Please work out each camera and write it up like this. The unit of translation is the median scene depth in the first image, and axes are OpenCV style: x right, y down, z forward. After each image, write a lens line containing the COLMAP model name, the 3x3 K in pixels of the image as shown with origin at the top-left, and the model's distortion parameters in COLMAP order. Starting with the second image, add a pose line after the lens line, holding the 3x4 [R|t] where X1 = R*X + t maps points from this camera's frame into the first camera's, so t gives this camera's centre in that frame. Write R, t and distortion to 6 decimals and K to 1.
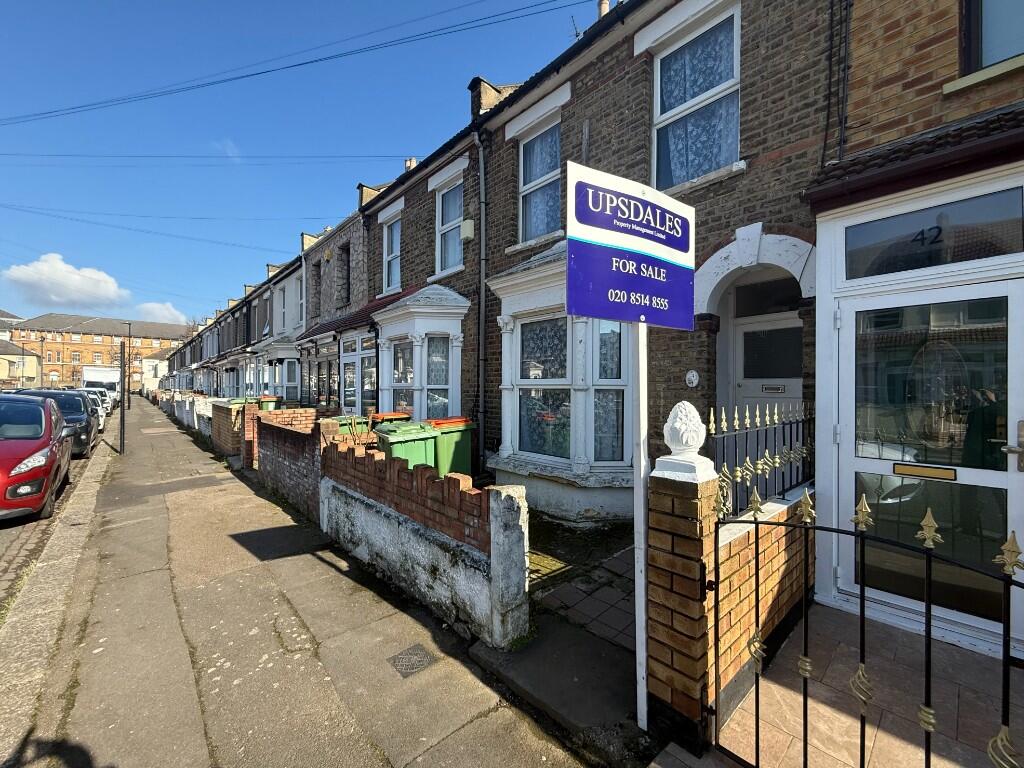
lens RADIAL K [[417.6, 0, 507.8], [0, 417.6, 385.9], [0, 0, 1]] dist [-0.000241, -0.000027]
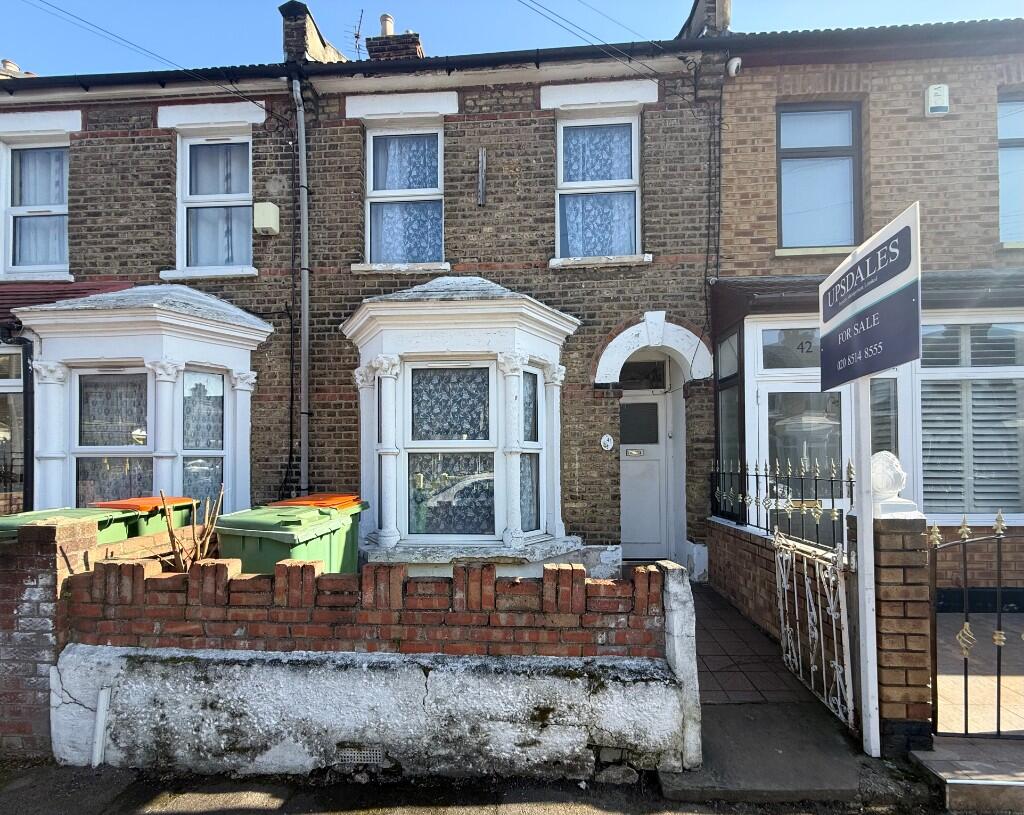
lens RADIAL K [[431.2, 0, 512.5], [0, 431.2, 456.5], [0, 0, 1]] dist [0.000210, -0.000051]
pose [[0.707099, 0.000258, 0.707115, -0.509133], [0.005290, 0.999970, -0.005655, 0.023626], [-0.707095, 0.007739, 0.707076, 0.395535]]
